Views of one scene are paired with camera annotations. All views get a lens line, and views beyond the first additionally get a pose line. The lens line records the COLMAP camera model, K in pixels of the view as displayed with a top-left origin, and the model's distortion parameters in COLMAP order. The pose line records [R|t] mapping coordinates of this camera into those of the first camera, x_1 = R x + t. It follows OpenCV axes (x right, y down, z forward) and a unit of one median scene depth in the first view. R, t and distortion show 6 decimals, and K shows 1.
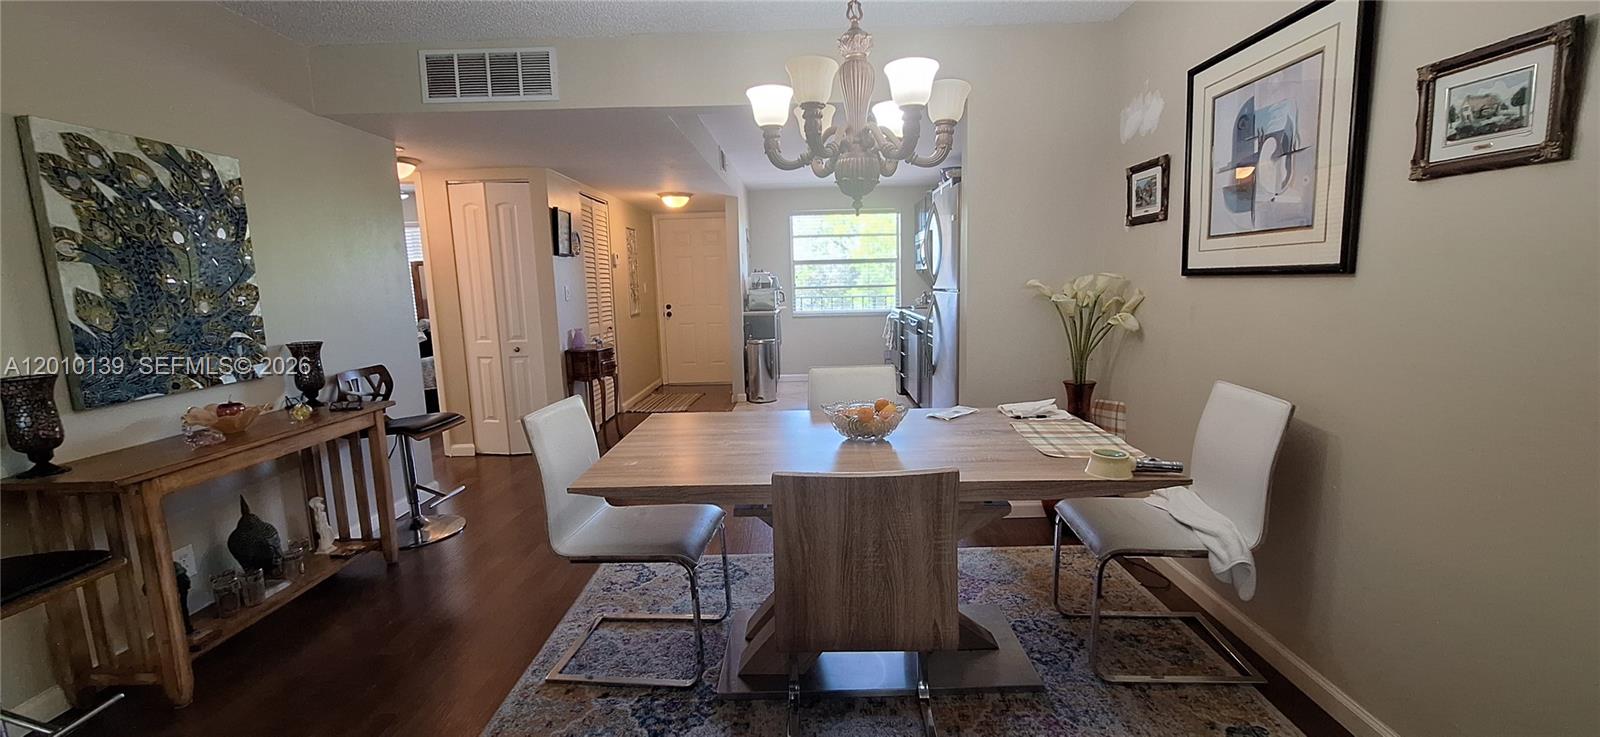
lens RADIAL K [[632.4, 0, 800.6], [0, 632.4, 366.7], [0, 0, 1]] dist [-0.000373, 0.001789]
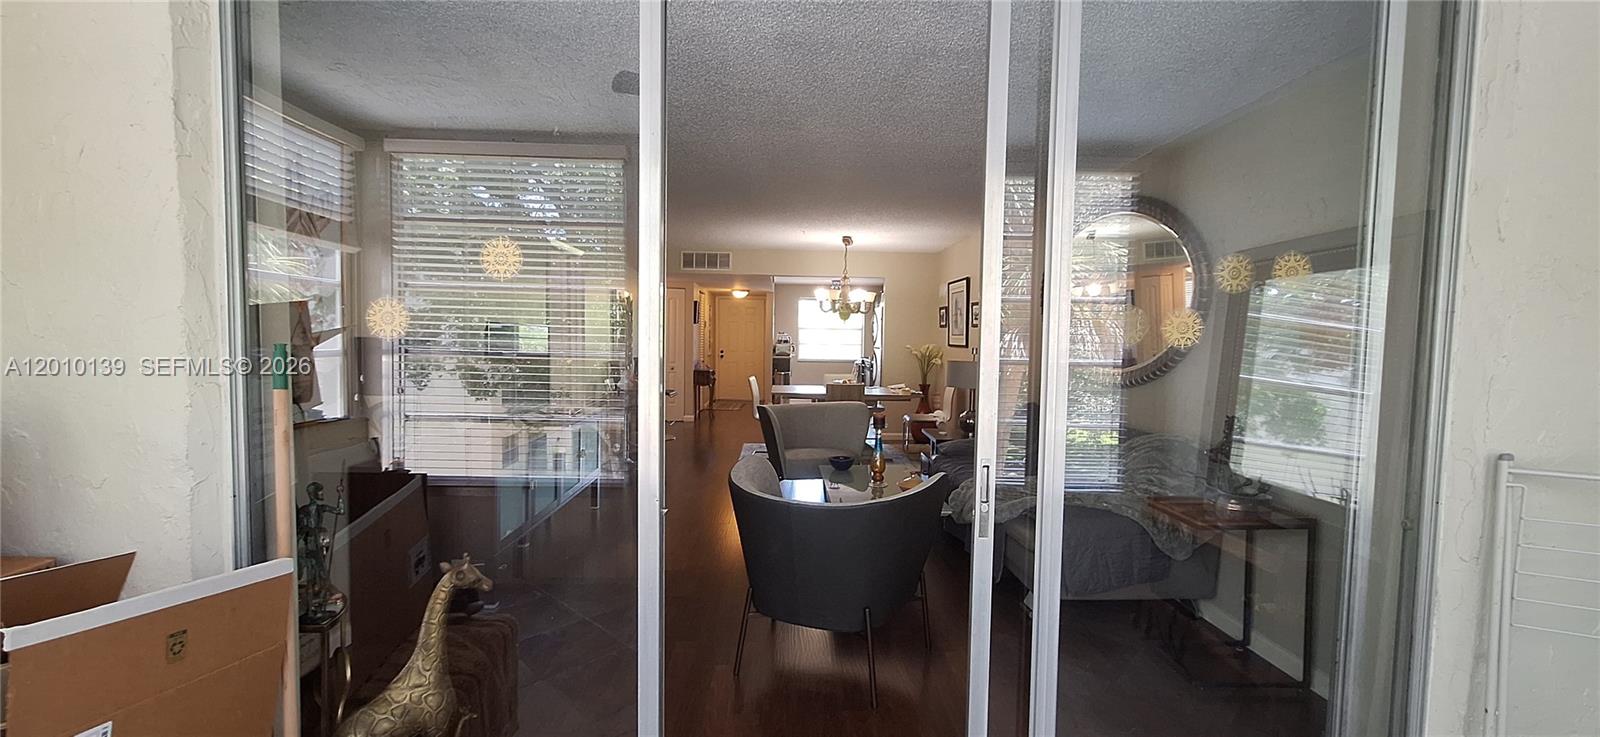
lens RADIAL K [[632.4, 0, 800.7], [0, 632.4, 367.6], [0, 0, 1]] dist [-0.000373, 0.001789]
pose [[0.998176, 0.040156, 0.045085, -0.235175], [-0.036164, 0.995629, -0.086114, 0.245655], [-0.048346, 0.084326, 0.995265, -1.968216]]
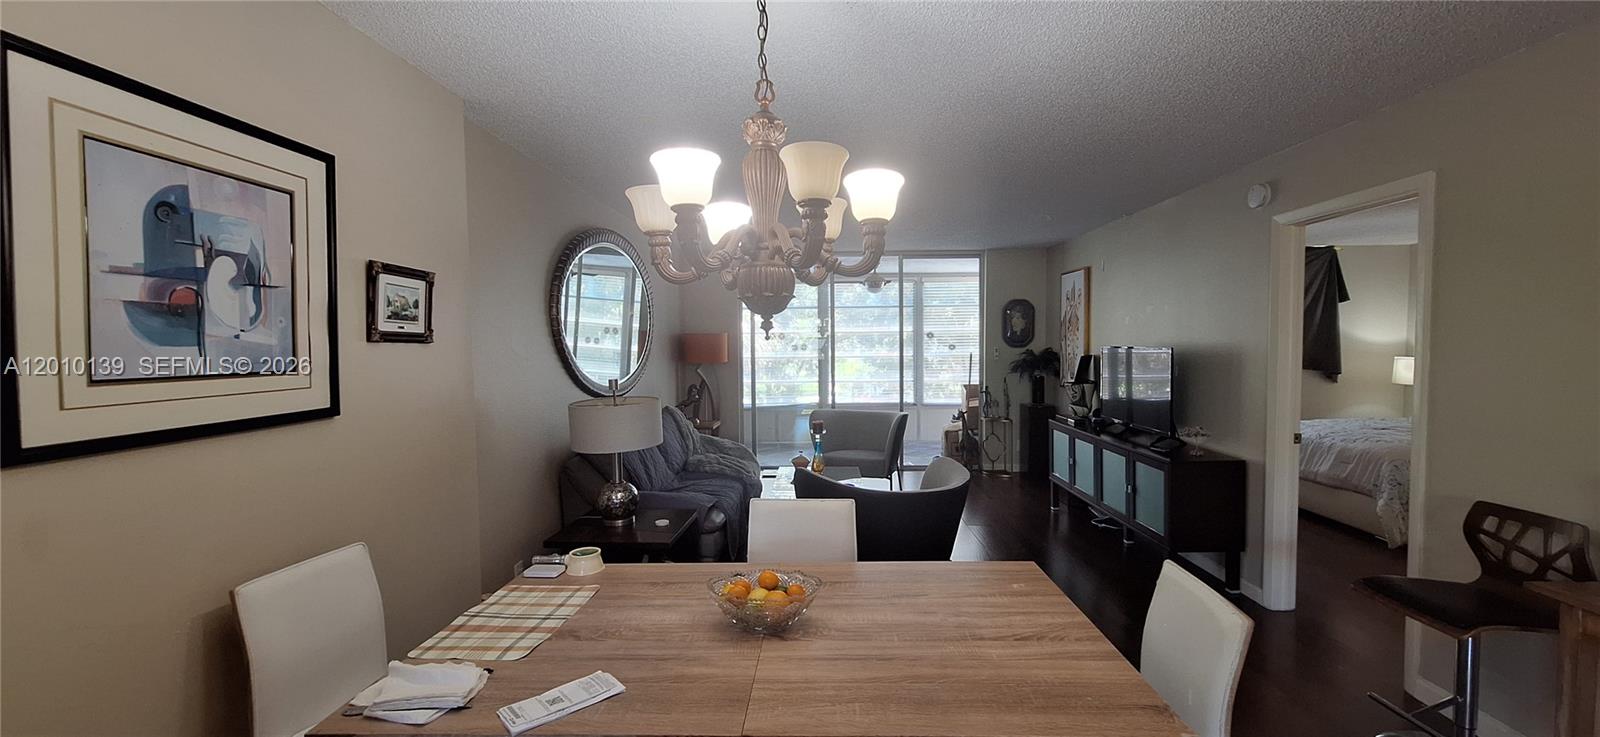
lens RADIAL K [[632.4, 0, 808.3], [0, 632.4, 364.7], [0, 0, 1]] dist [-0.000373, 0.001789]
pose [[-0.999219, 0.034012, 0.020107, 0.019270], [0.036929, 0.984899, 0.169146, -0.259716], [-0.014051, 0.169757, -0.985386, 1.367210]]
